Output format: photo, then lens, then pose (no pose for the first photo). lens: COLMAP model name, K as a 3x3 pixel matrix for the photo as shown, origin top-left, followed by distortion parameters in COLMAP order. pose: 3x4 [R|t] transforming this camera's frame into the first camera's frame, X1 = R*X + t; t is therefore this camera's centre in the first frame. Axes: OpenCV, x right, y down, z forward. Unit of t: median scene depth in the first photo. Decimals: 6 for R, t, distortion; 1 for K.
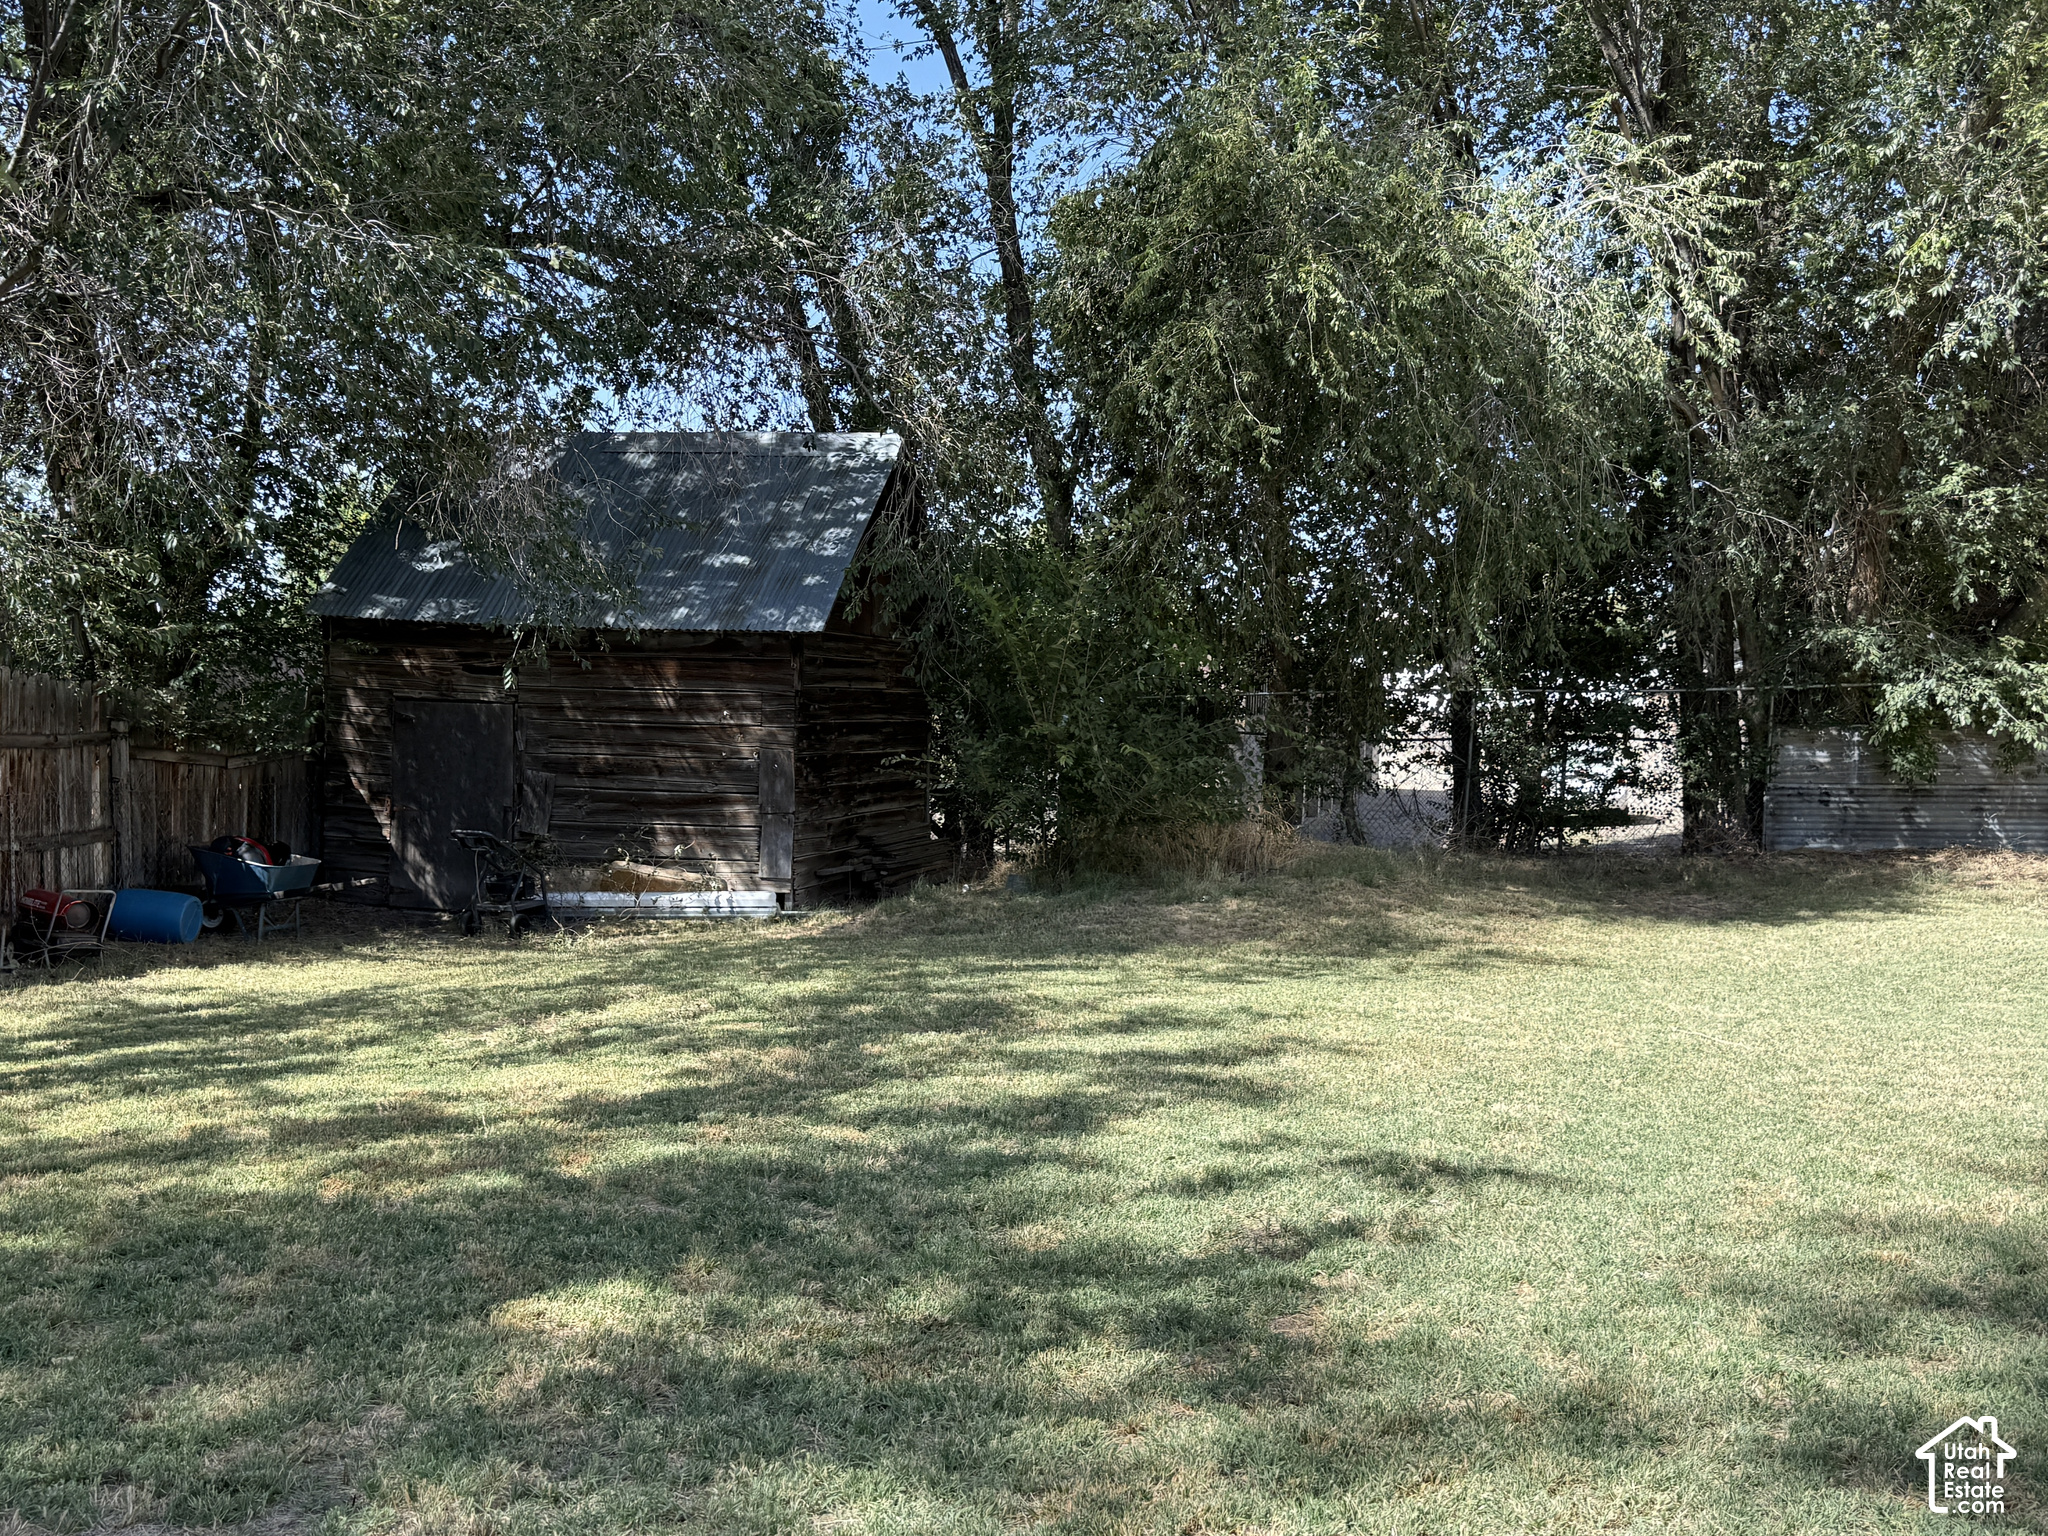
lens RADIAL K [[1821.2, 0, 1024.0], [0, 1821.2, 768.0], [0, 0, 1]] dist [0.003574, 0.000651]
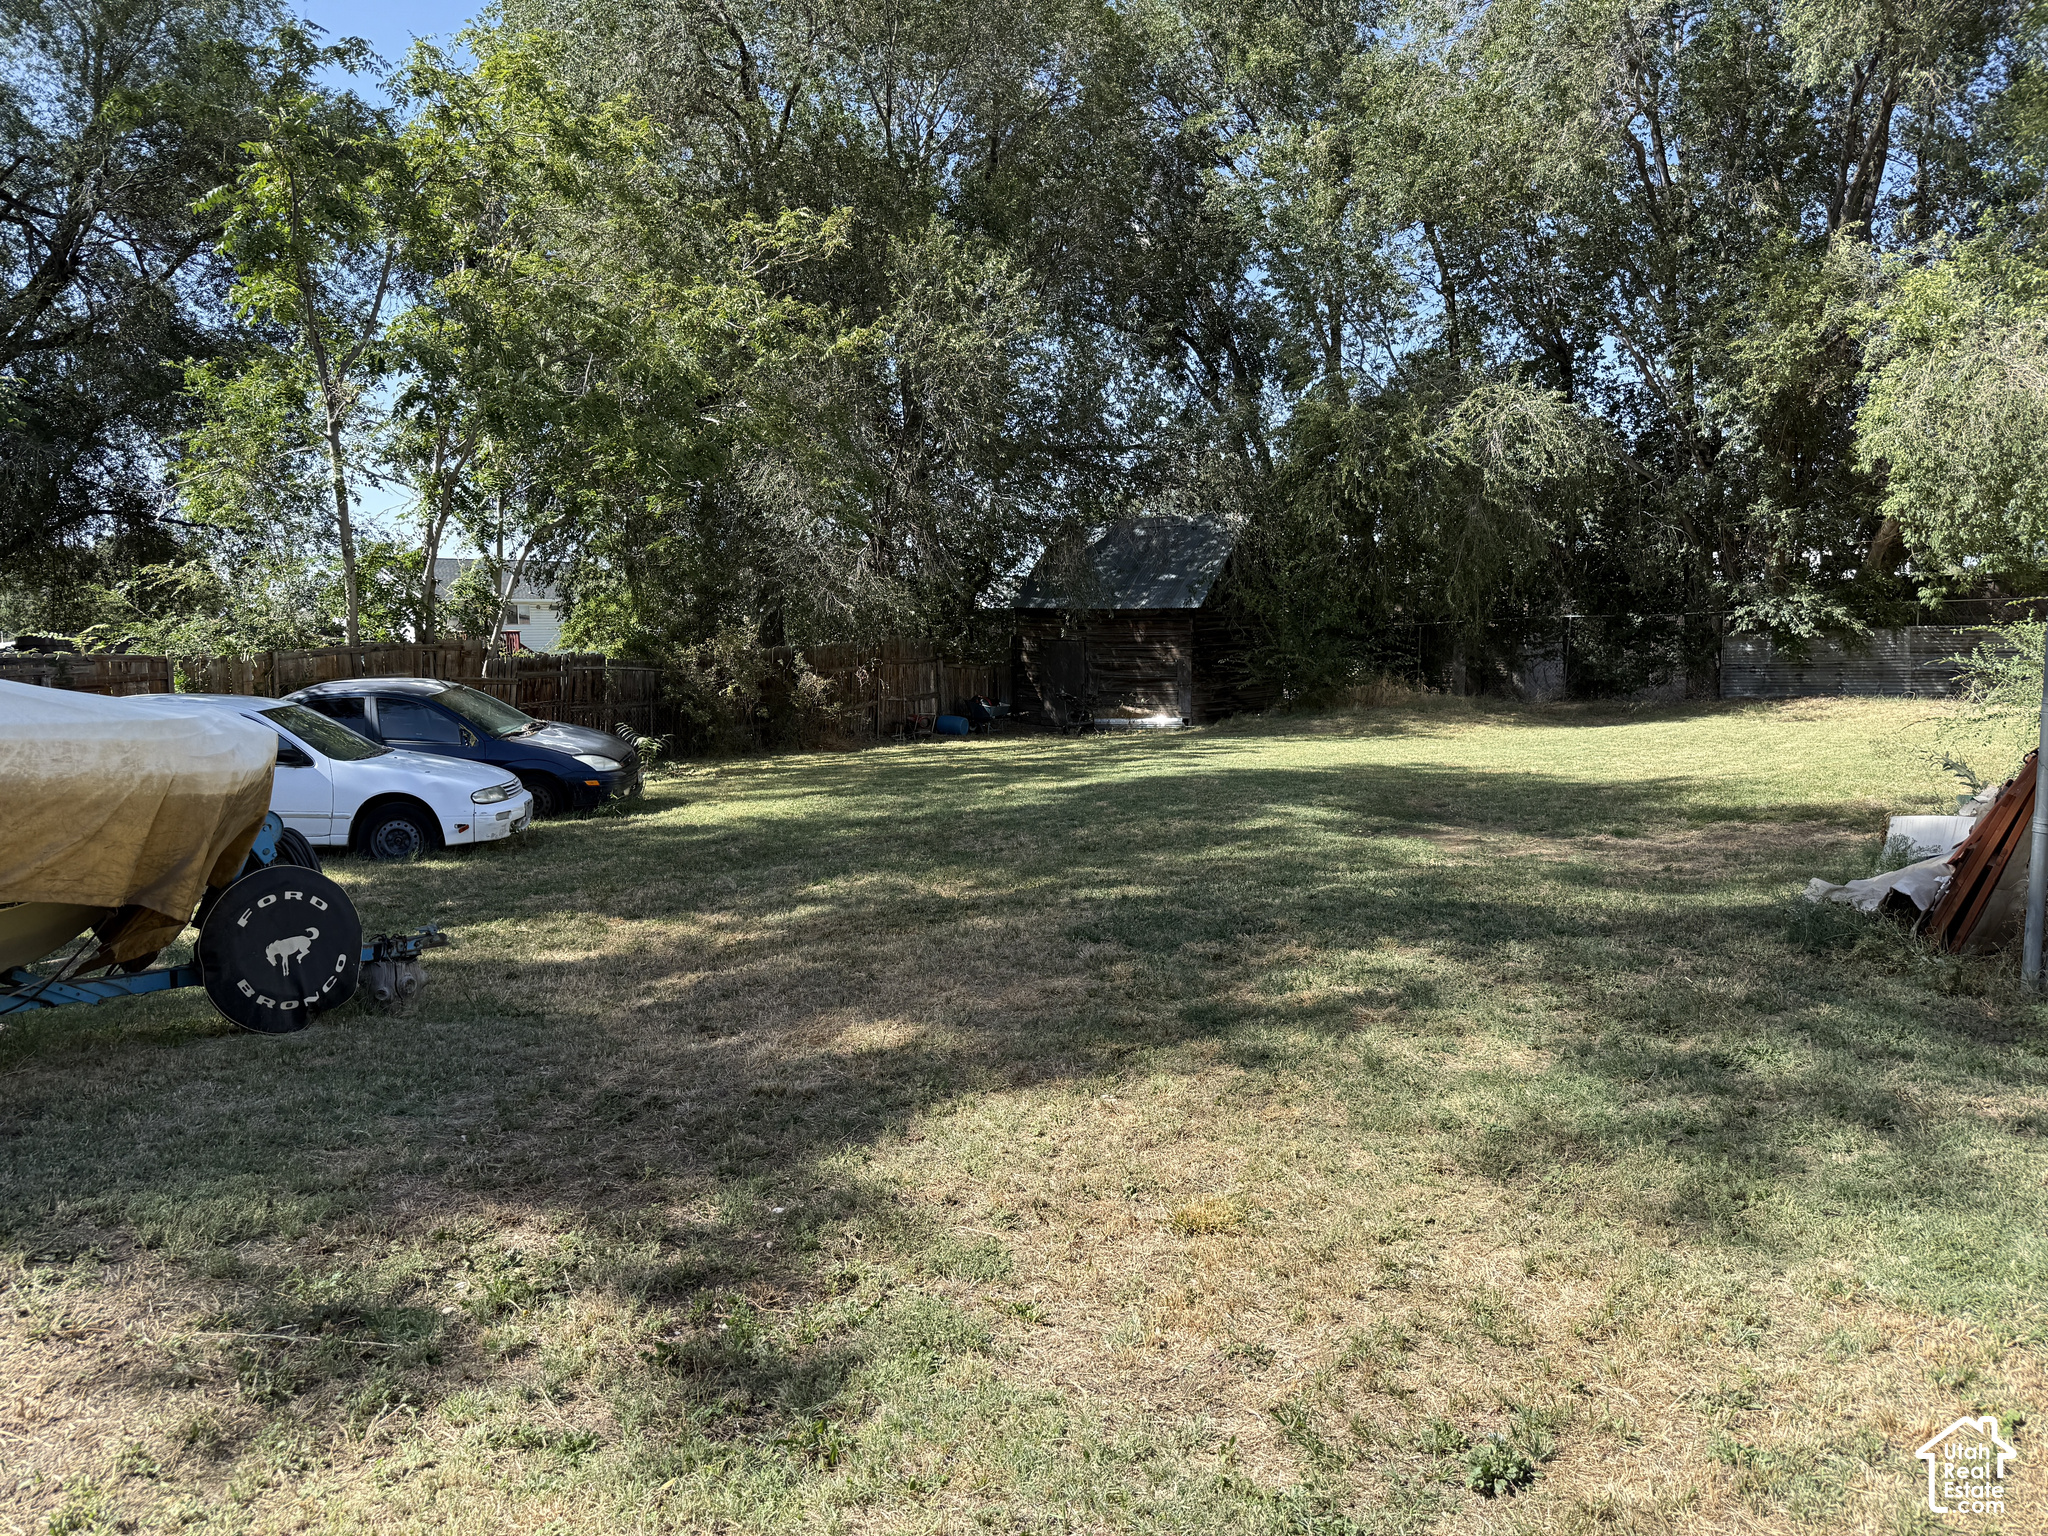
lens RADIAL K [[1428.3, 0, 1024.0], [0, 1428.3, 768.0], [0, 0, 1]] dist [-0.000129, -0.000128]
pose [[0.897628, 0.012435, -0.440579, 0.505626], [0.021333, 0.997205, 0.071608, -0.005170], [0.440238, -0.073676, 0.894853, -0.778848]]
